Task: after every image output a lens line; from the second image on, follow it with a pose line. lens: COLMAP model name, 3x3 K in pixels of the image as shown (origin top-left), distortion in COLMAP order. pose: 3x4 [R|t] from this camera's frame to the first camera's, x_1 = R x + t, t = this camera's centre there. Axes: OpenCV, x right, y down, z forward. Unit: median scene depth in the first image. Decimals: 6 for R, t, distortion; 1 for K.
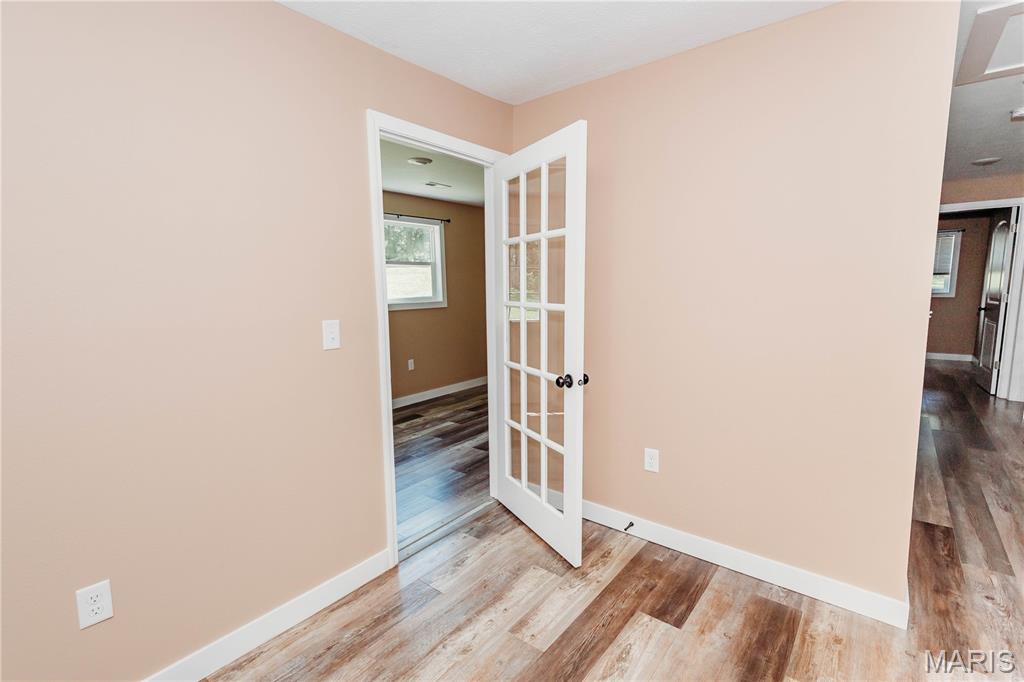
lens RADIAL K [[466.7, 0, 511.0], [0, 466.7, 340.9], [0, 0, 1]] dist [0.001248, -0.000133]
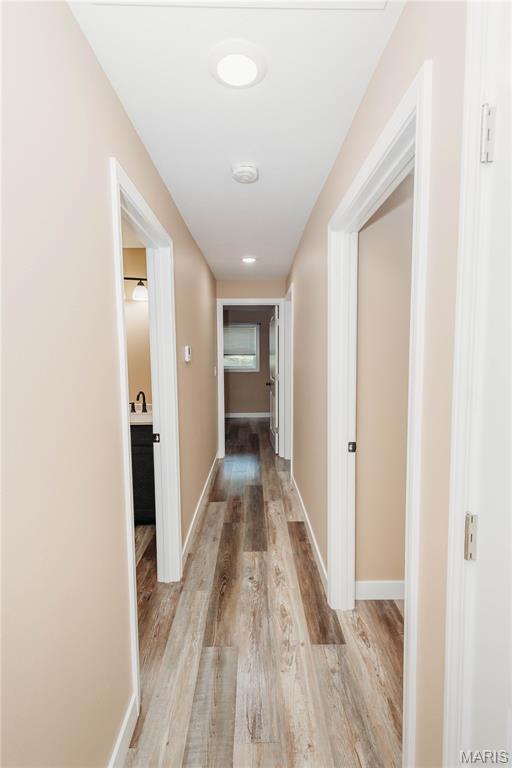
lens RADIAL K [[350.0, 0, 256.0], [0, 350.0, 384.0], [0, 0, 1]] dist [0.001248, -0.000133]
pose [[0.767836, -0.054969, 0.638283, 0.409365], [0.083917, 0.996358, -0.015143, -0.061811], [-0.635126, 0.065191, 0.769653, 0.310350]]
